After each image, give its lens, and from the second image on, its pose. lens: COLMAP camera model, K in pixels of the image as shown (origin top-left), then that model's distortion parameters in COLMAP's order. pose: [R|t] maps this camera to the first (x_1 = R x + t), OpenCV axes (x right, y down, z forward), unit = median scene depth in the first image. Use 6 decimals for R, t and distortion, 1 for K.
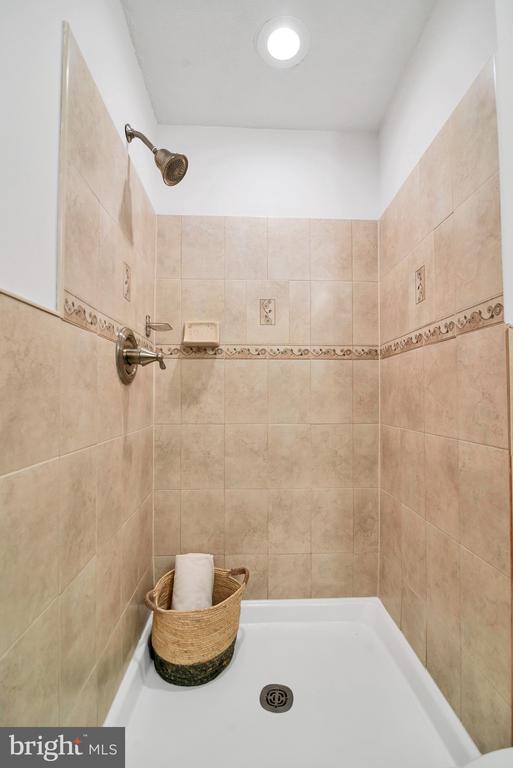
lens RADIAL K [[346.5, 0, 256.5], [0, 346.5, 384.0], [0, 0, 1]] dist [-0.016589, -0.000092]
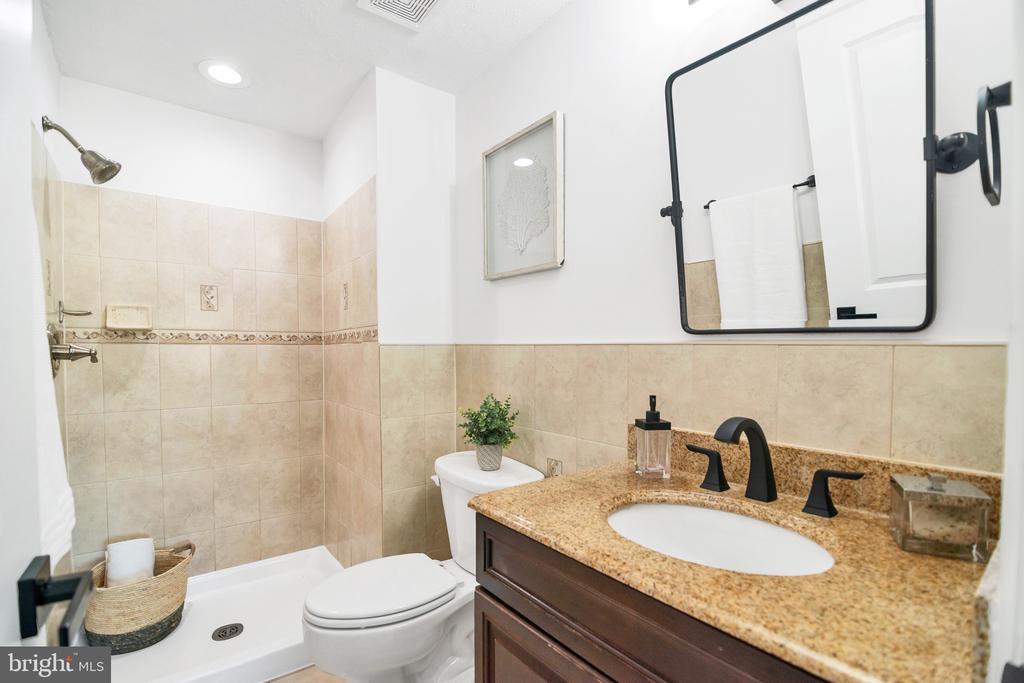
lens RADIAL K [[474.7, 0, 511.3], [0, 474.7, 364.5], [0, 0, 1]] dist [-0.017493, -0.000525]
pose [[0.815180, -0.019360, 0.578884, -0.050441], [-0.019811, 0.997925, 0.061271, -0.115590], [-0.578869, -0.061415, 0.813105, -0.667148]]
